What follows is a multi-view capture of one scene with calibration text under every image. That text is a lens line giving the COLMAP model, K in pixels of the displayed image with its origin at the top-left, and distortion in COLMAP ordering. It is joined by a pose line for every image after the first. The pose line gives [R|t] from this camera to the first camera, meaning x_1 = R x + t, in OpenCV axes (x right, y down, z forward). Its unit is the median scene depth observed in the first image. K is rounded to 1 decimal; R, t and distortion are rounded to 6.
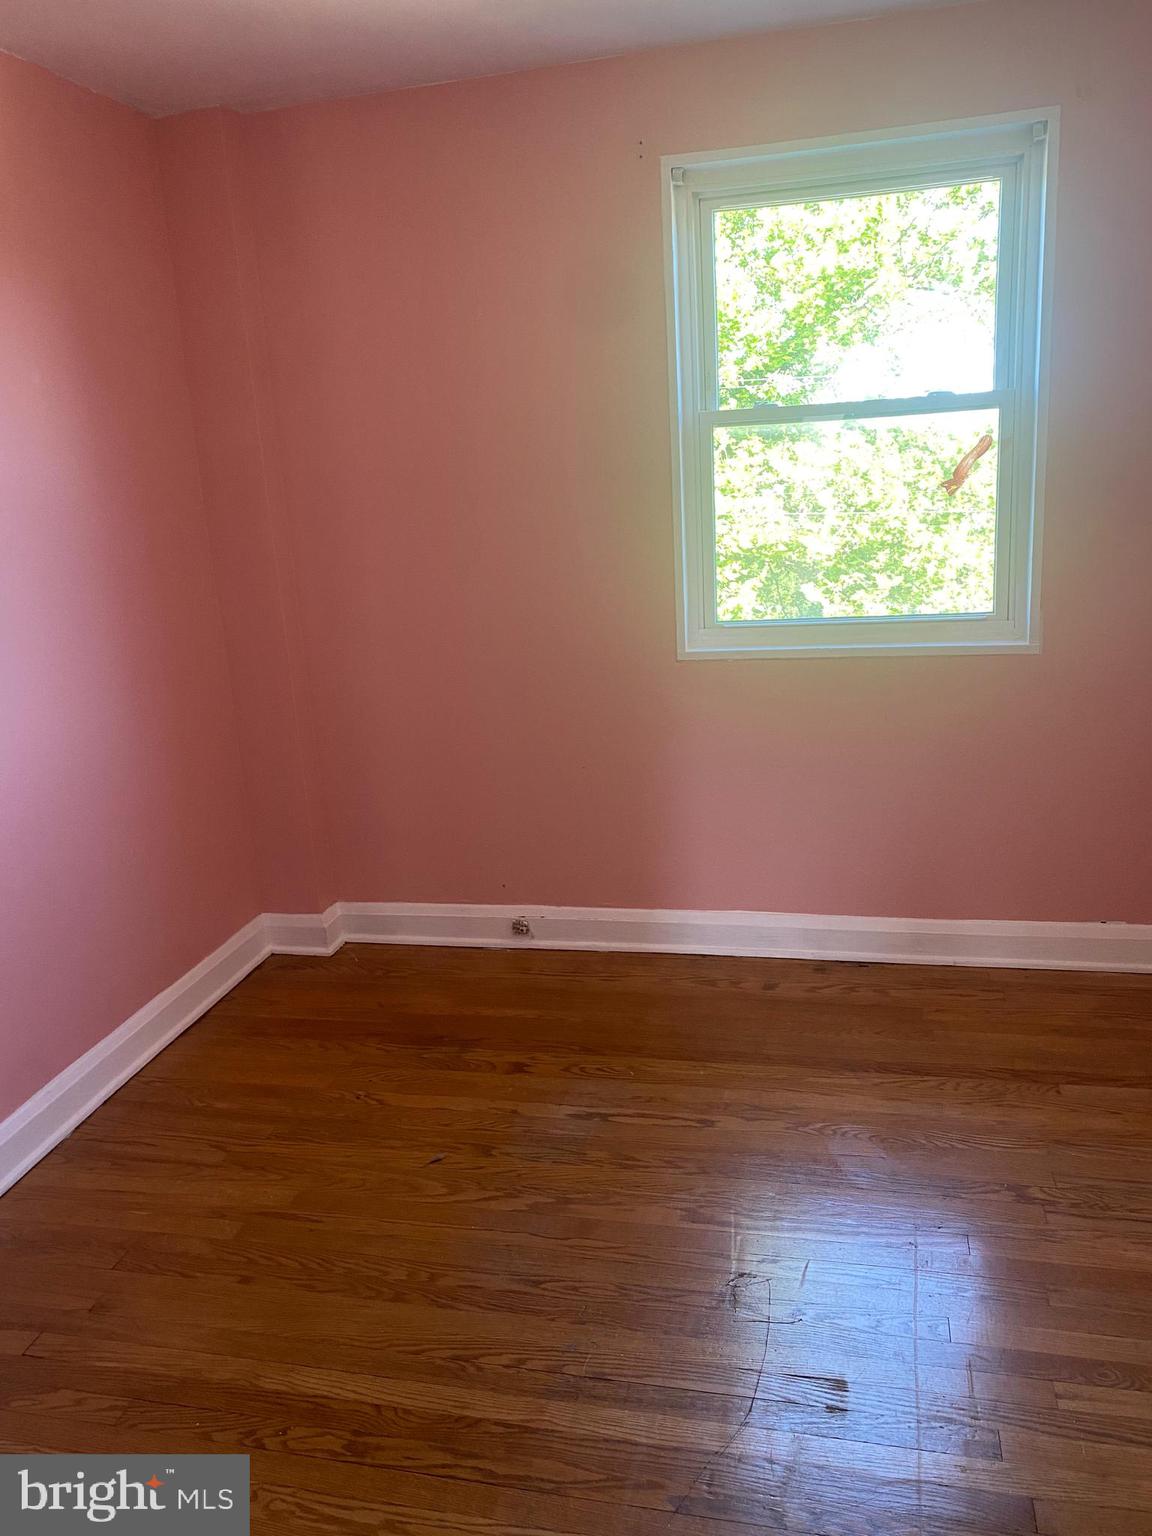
lens RADIAL K [[1137.9, 0, 574.0], [0, 1137.9, 725.3], [0, 0, 1]] dist [0.074053, -0.129640]
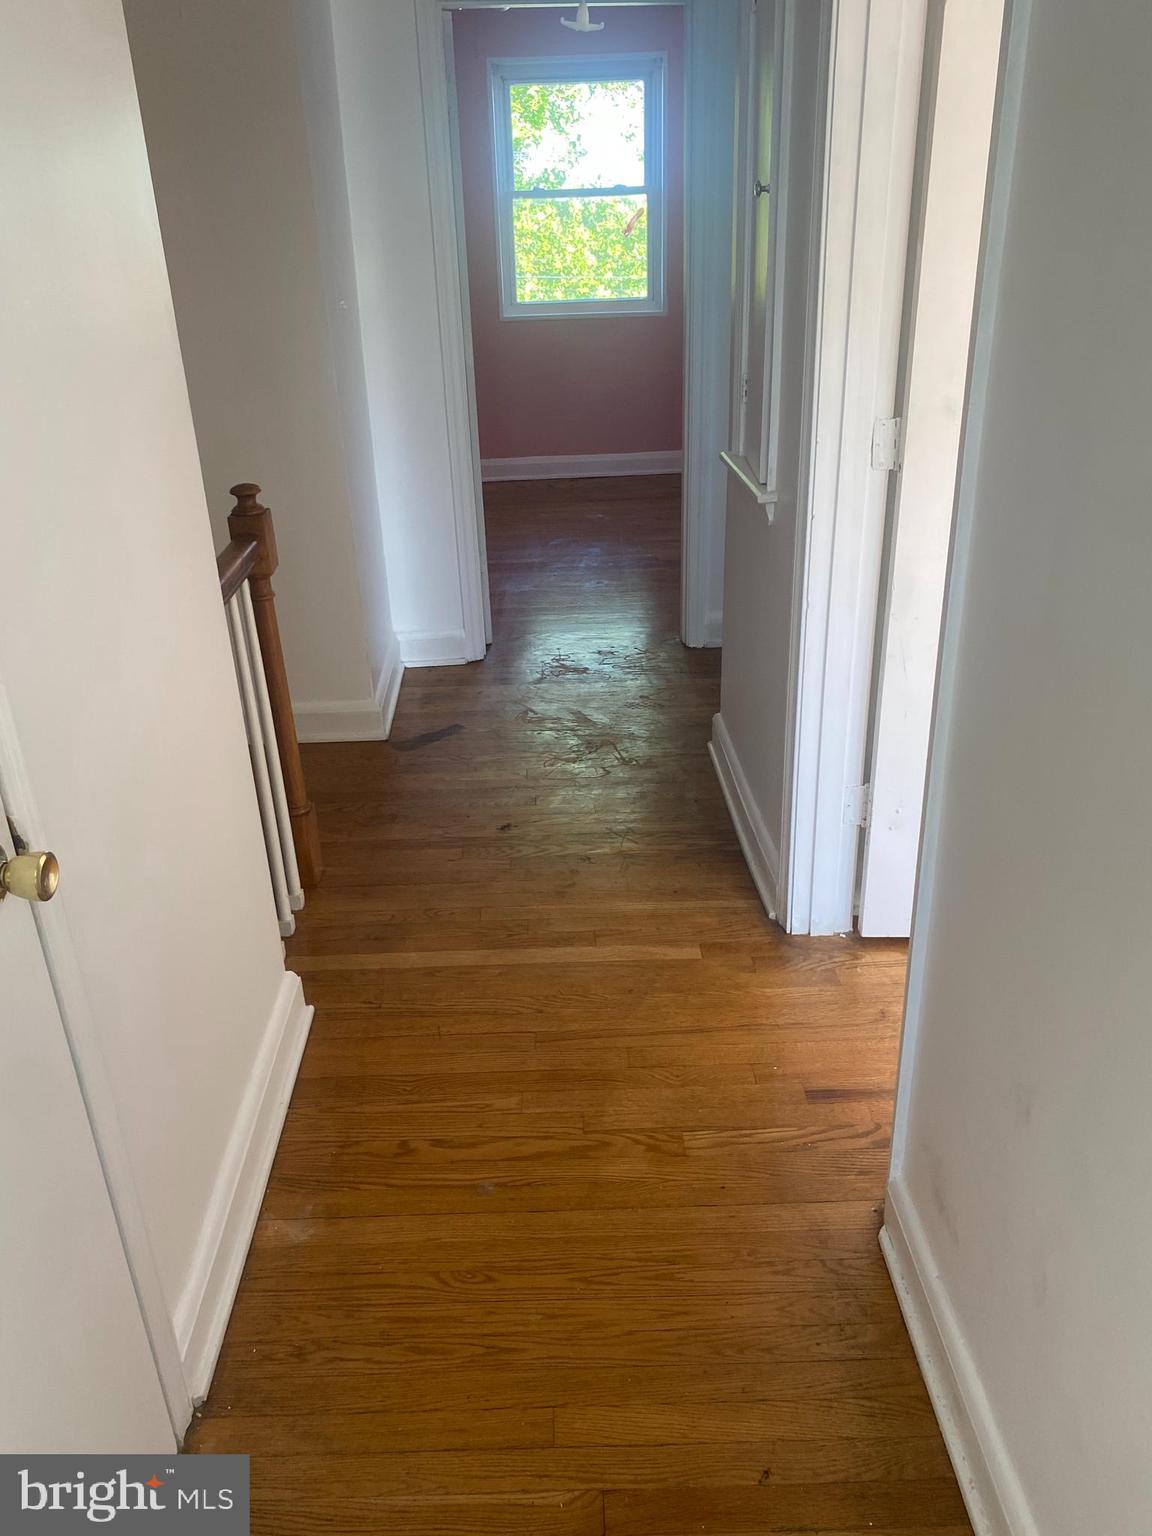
lens RADIAL K [[1137.9, 0, 574.0], [0, 1137.9, 725.3], [0, 0, 1]] dist [0.074053, -0.129640]
pose [[0.964939, -0.081111, 0.249627, -0.360255], [0.035051, 0.982356, 0.183705, 0.286078], [-0.260123, -0.168514, 0.950757, -1.122809]]
